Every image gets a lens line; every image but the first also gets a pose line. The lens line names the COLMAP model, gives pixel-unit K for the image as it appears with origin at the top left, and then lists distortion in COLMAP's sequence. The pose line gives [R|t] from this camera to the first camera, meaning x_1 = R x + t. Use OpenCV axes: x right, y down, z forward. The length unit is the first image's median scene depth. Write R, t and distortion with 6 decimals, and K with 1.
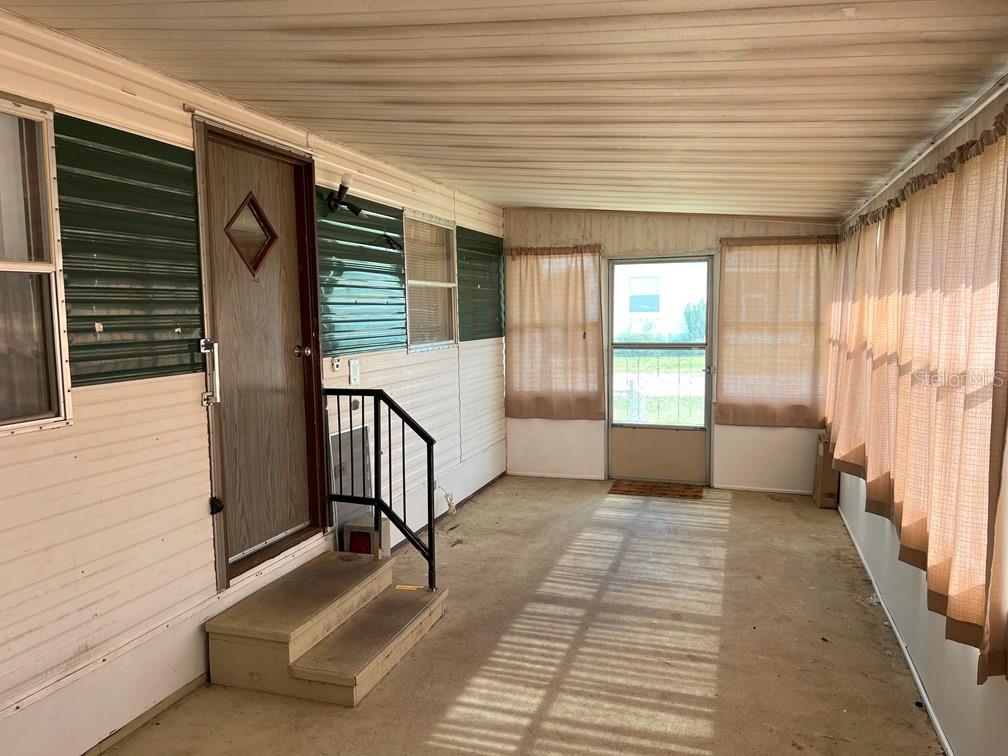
lens RADIAL K [[764.2, 0, 496.9], [0, 764.2, 381.5], [0, 0, 1]] dist [0.066251, -0.069545]
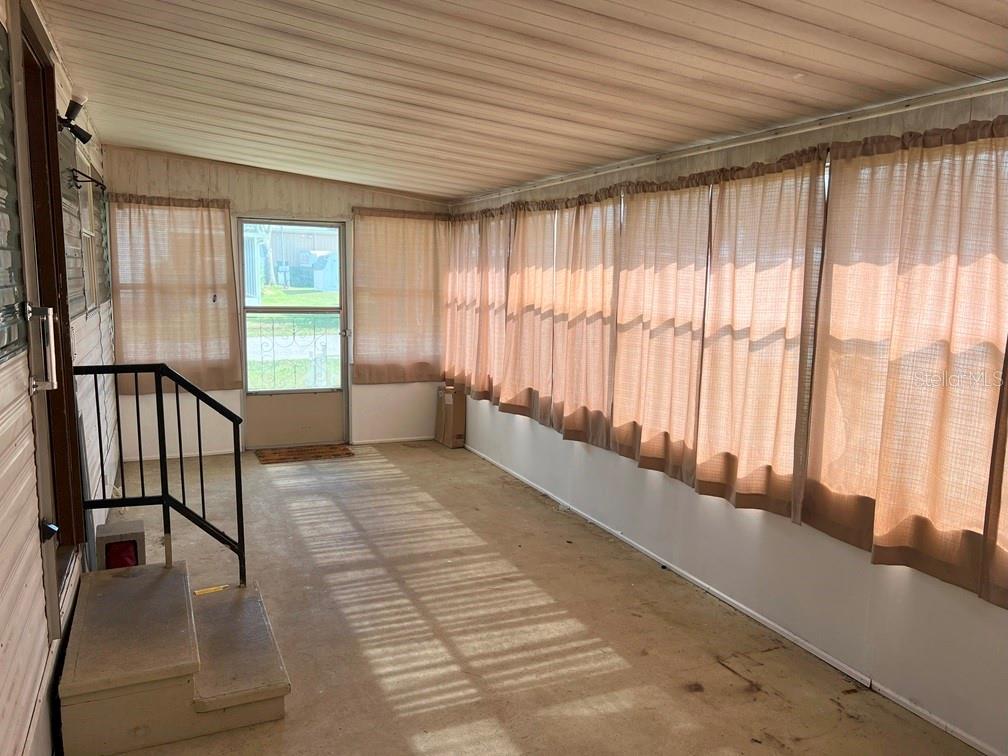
lens RADIAL K [[764.2, 0, 496.9], [0, 764.2, 381.5], [0, 0, 1]] dist [0.066251, -0.069545]
pose [[0.738482, -0.066179, 0.671018, -0.367678], [0.034849, 0.997588, 0.060035, -0.006278], [-0.673372, -0.020950, 0.739007, 0.118654]]
